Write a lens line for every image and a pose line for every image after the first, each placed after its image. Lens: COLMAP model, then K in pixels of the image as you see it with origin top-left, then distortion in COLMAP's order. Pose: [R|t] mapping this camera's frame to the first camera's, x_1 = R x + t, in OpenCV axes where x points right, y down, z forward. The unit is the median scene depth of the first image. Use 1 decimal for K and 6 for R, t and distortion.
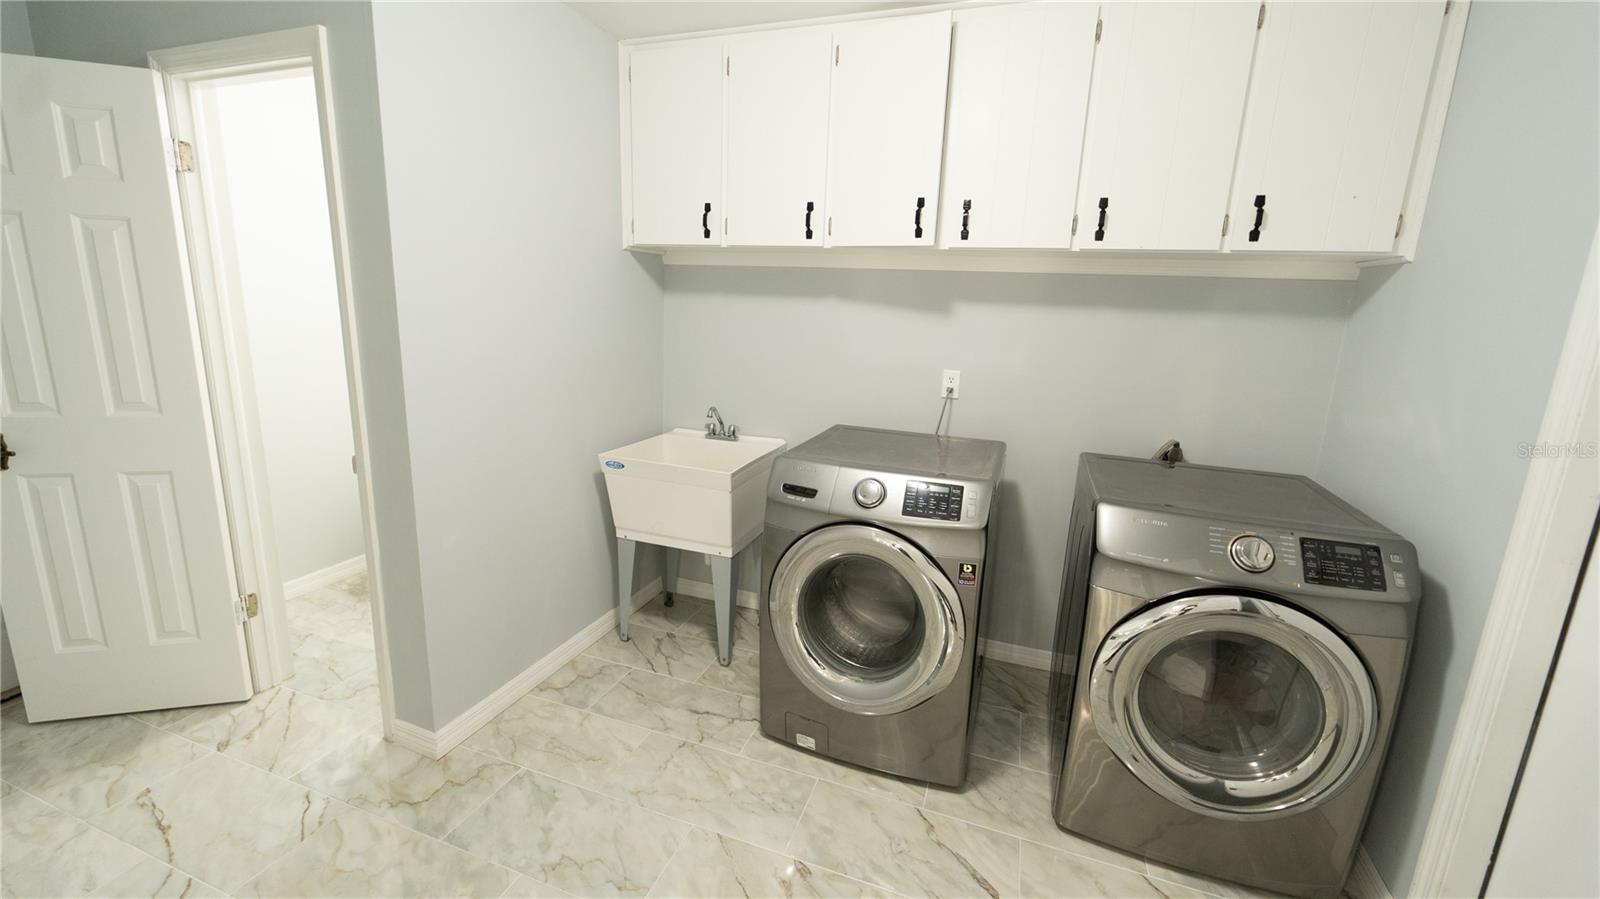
lens RADIAL K [[642.2, 0, 792.7], [0, 642.2, 433.0], [0, 0, 1]] dist [-0.000838, -0.000367]
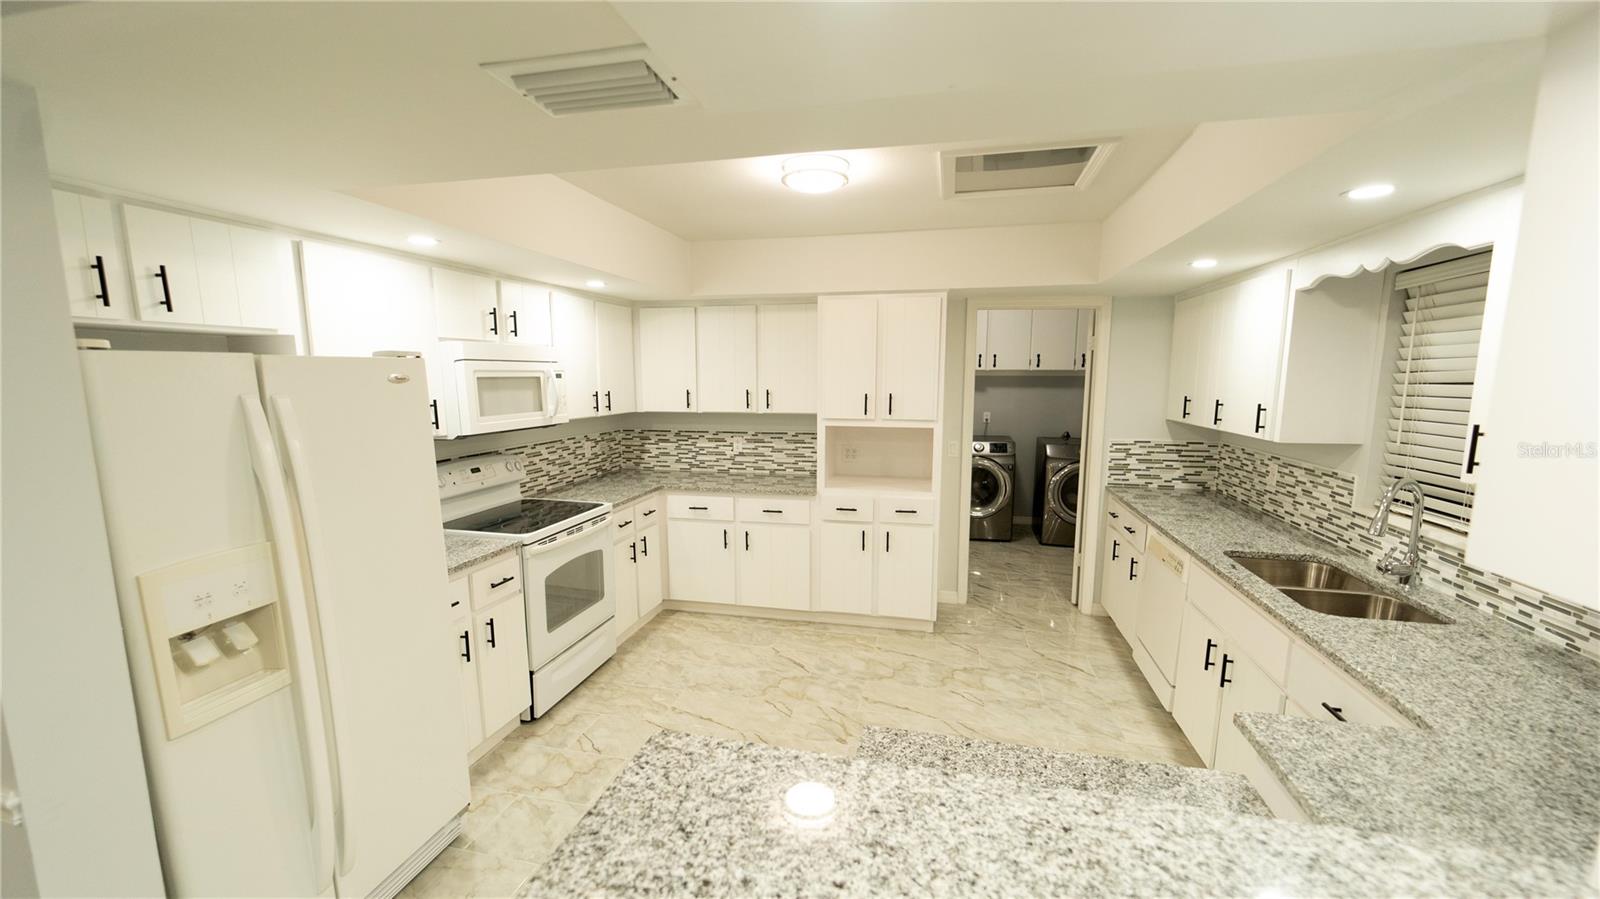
lens RADIAL K [[634.7, 0, 803.1], [0, 634.7, 459.1], [0, 0, 1]] dist [-0.000132, -0.000262]
pose [[0.990961, -0.042952, 0.127091, -1.146396], [0.051960, 0.996302, -0.068435, 0.319885], [-0.123681, 0.074420, 0.989527, -2.020123]]
